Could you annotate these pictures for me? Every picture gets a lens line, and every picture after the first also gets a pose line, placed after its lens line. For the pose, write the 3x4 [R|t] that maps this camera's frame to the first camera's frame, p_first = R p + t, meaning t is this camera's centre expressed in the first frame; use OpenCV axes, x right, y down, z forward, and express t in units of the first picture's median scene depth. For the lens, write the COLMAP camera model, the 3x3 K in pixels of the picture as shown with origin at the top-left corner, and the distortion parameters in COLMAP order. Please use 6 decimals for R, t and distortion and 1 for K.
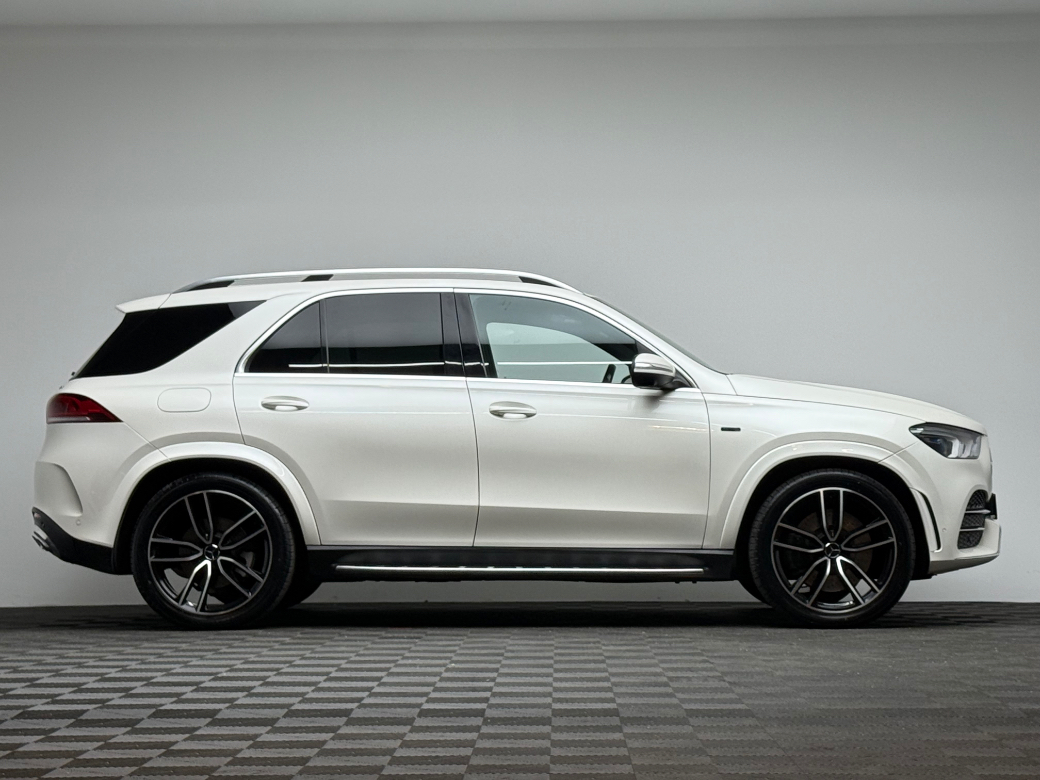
lens RADIAL K [[2361.2, 0, 516.1], [0, 2361.2, 392.1], [0, 0, 1]] dist [0.119343, 0.000000]
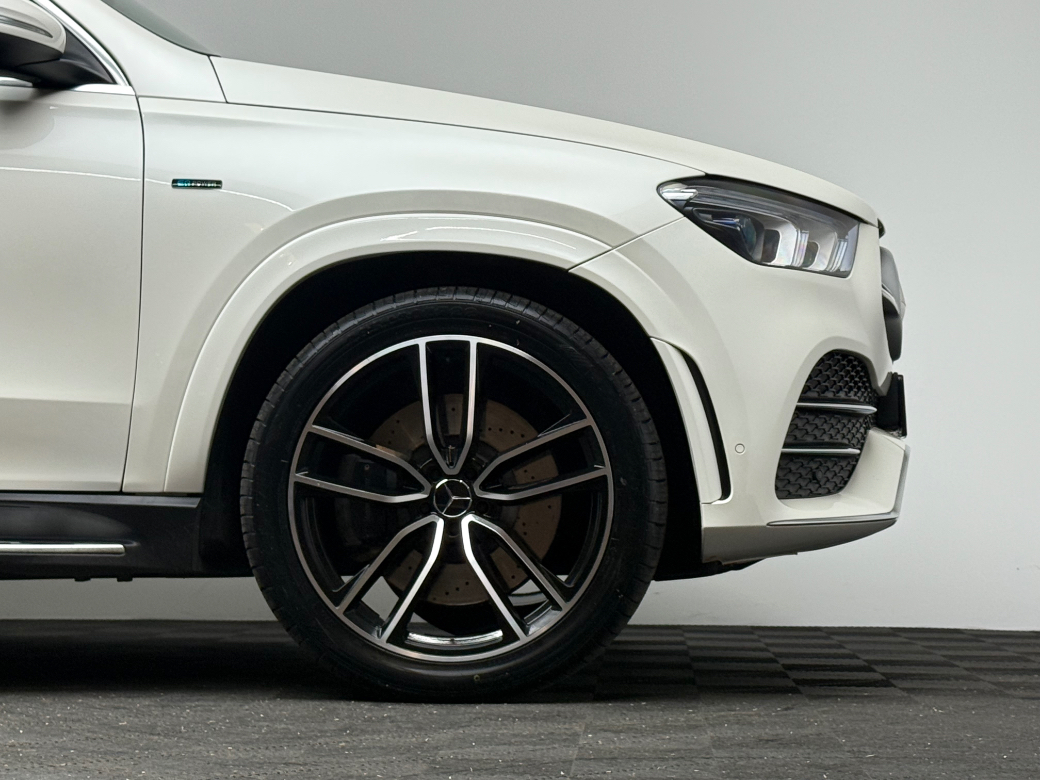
lens RADIAL K [[2361.2, 0, 522.7], [0, 2361.2, 390.1], [0, 0, 1]] dist [0.119343, 0.000000]
pose [[0.999494, 0.009295, -0.030428, 0.156938], [-0.009158, 0.999947, 0.004652, 0.047391], [0.030470, -0.004371, 0.999526, 0.616324]]
